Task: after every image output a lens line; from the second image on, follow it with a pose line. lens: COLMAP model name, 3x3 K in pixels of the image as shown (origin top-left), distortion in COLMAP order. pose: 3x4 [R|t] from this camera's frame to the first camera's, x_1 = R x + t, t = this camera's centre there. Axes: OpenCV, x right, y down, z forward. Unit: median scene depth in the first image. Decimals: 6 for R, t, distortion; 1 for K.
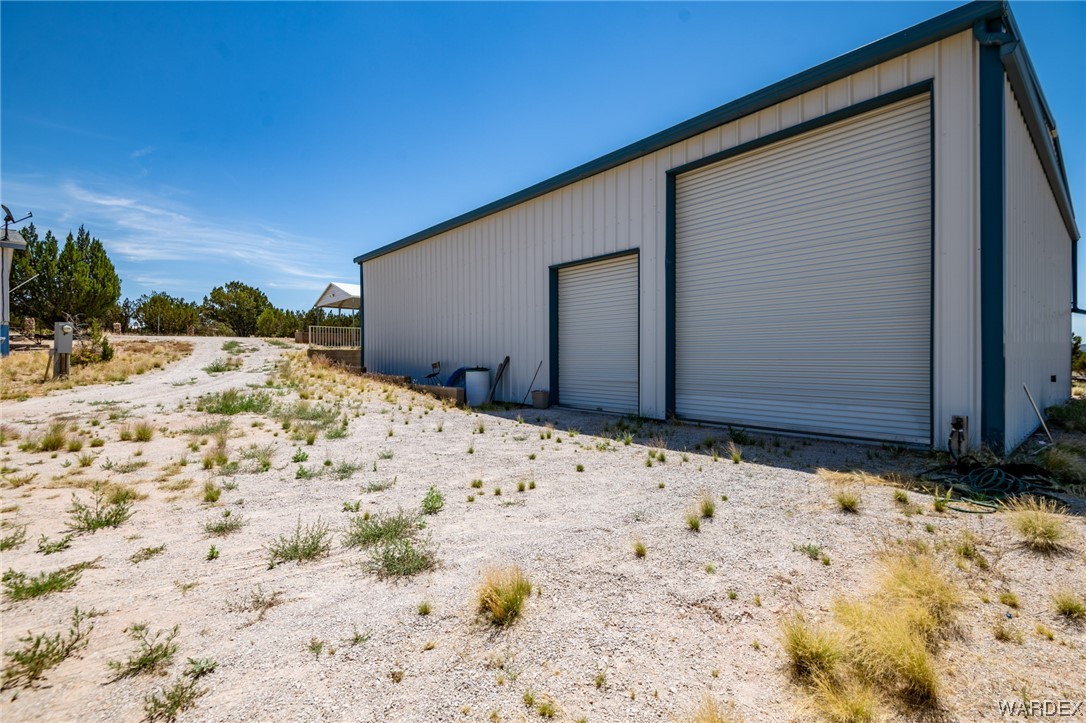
lens RADIAL K [[497.6, 0, 571.8], [0, 497.6, 364.2], [0, 0, 1]] dist [0.025580, -0.014348]
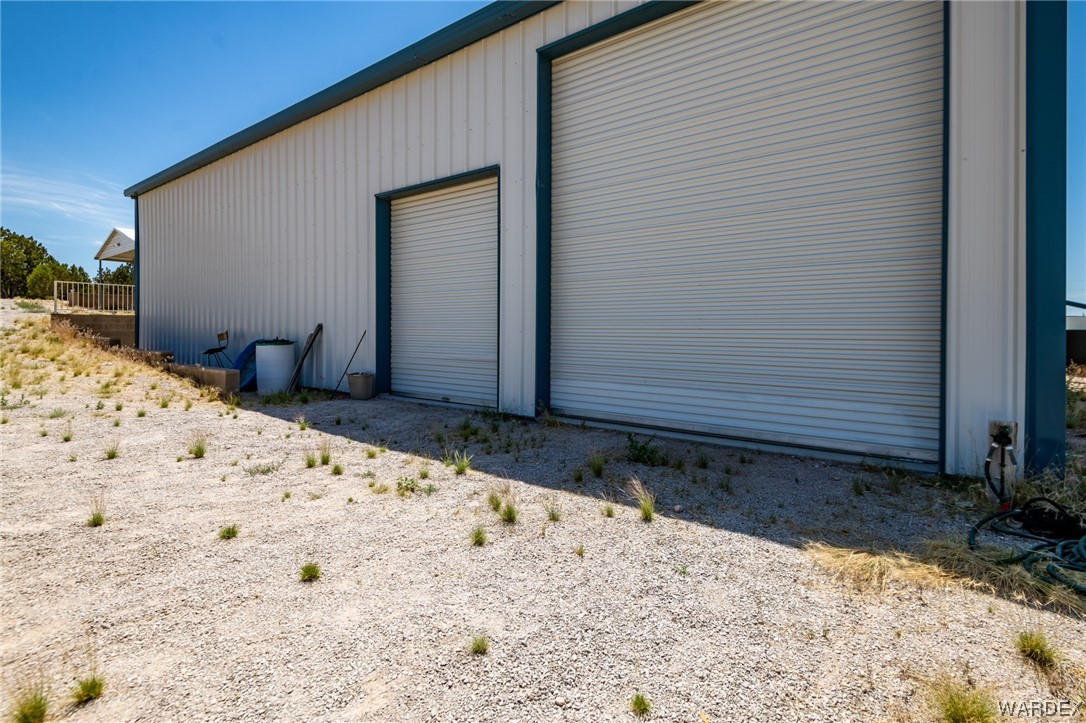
lens RADIAL K [[497.6, 0, 553.4], [0, 497.6, 335.6], [0, 0, 1]] dist [0.025580, -0.014348]
pose [[0.981796, 0.007312, 0.189798, 0.065573], [-0.006226, 0.999961, -0.006316, 0.003454], [-0.189837, 0.005020, 0.981803, 0.258613]]
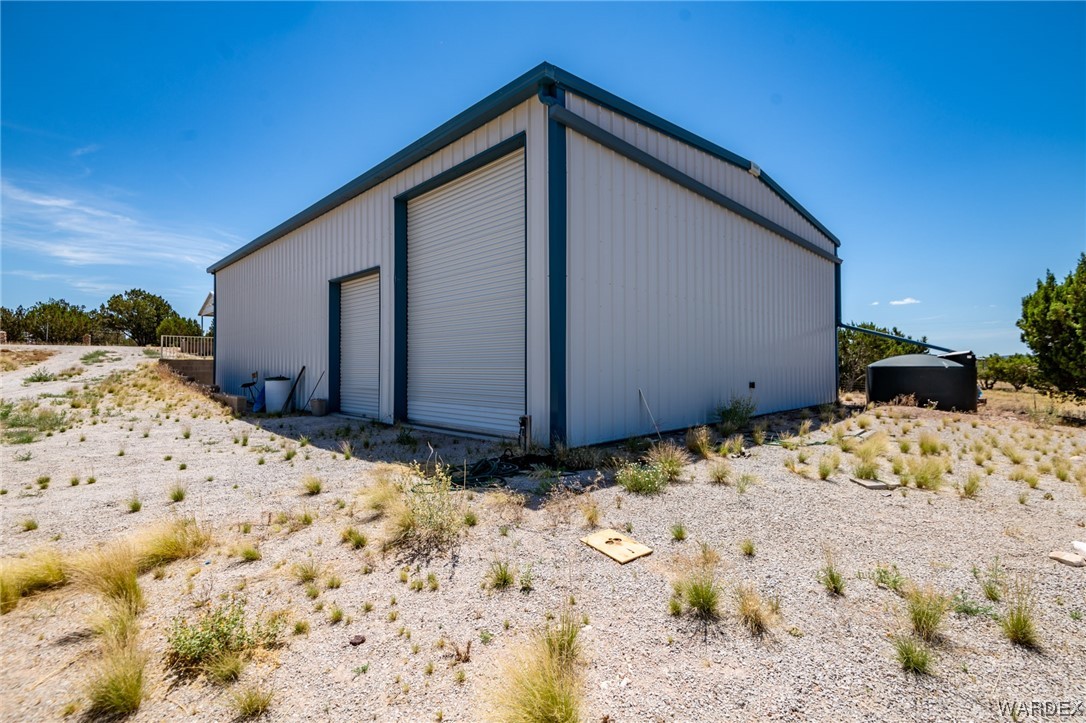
lens RADIAL K [[497.6, 0, 575.2], [0, 497.6, 373.0], [0, 0, 1]] dist [0.025580, -0.014348]
pose [[0.997917, 0.001266, 0.064496, 0.402744], [-0.001018, 0.999992, -0.003879, 0.002210], [-0.064500, 0.003805, 0.997910, -0.095240]]
